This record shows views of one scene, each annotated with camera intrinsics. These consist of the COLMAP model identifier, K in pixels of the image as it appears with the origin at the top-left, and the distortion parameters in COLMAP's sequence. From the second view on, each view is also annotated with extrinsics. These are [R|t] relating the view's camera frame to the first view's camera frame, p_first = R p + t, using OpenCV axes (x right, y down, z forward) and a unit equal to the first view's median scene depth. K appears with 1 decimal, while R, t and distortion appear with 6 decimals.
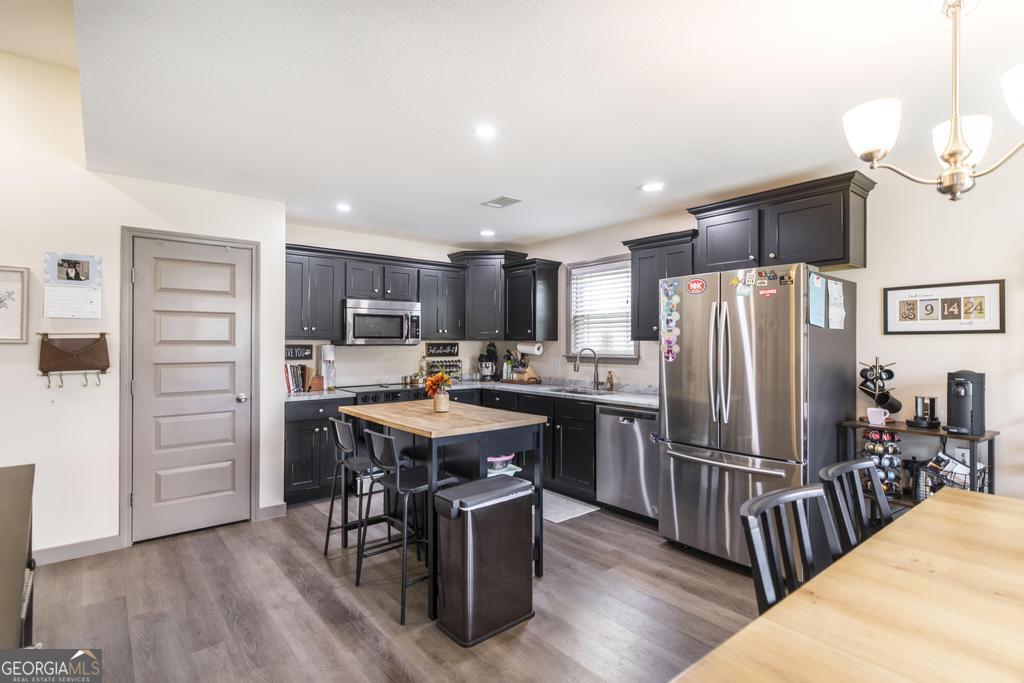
lens RADIAL K [[503.8, 0, 519.4], [0, 503.8, 341.7], [0, 0, 1]] dist [0.001237, 0.000574]
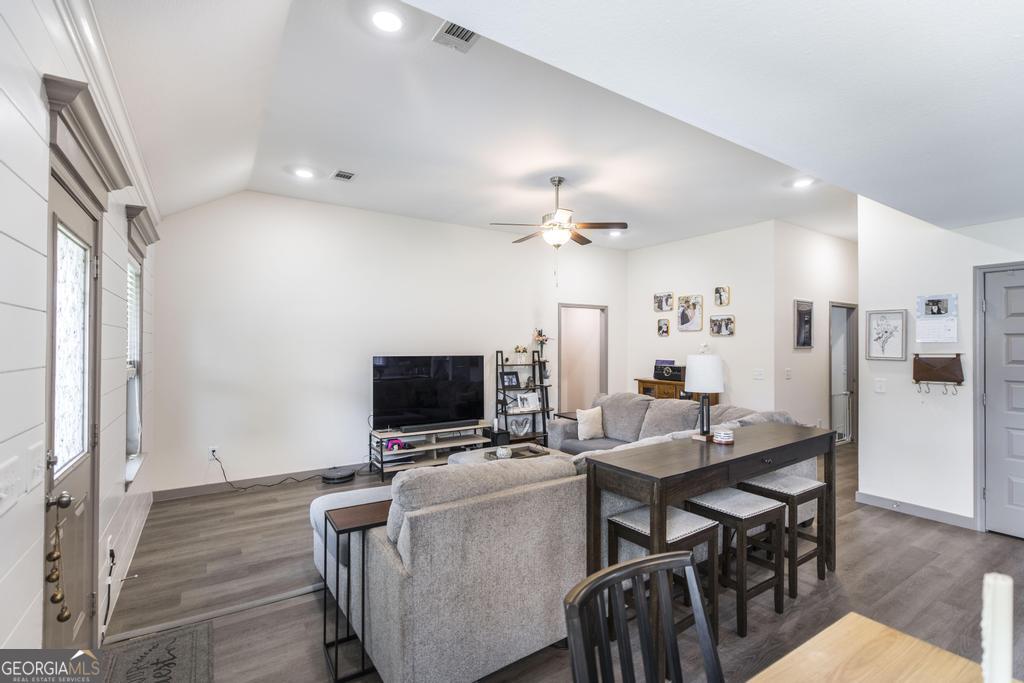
lens RADIAL K [[476.6, 0, 512.0], [0, 476.6, 341.5], [0, 0, 1]] dist [-0.001211, -0.000146]
pose [[-0.115178, -0.007916, -0.993313, 0.393610], [0.000686, 0.999967, -0.008049, -0.030944], [0.993345, -0.001608, -0.115169, 0.014460]]
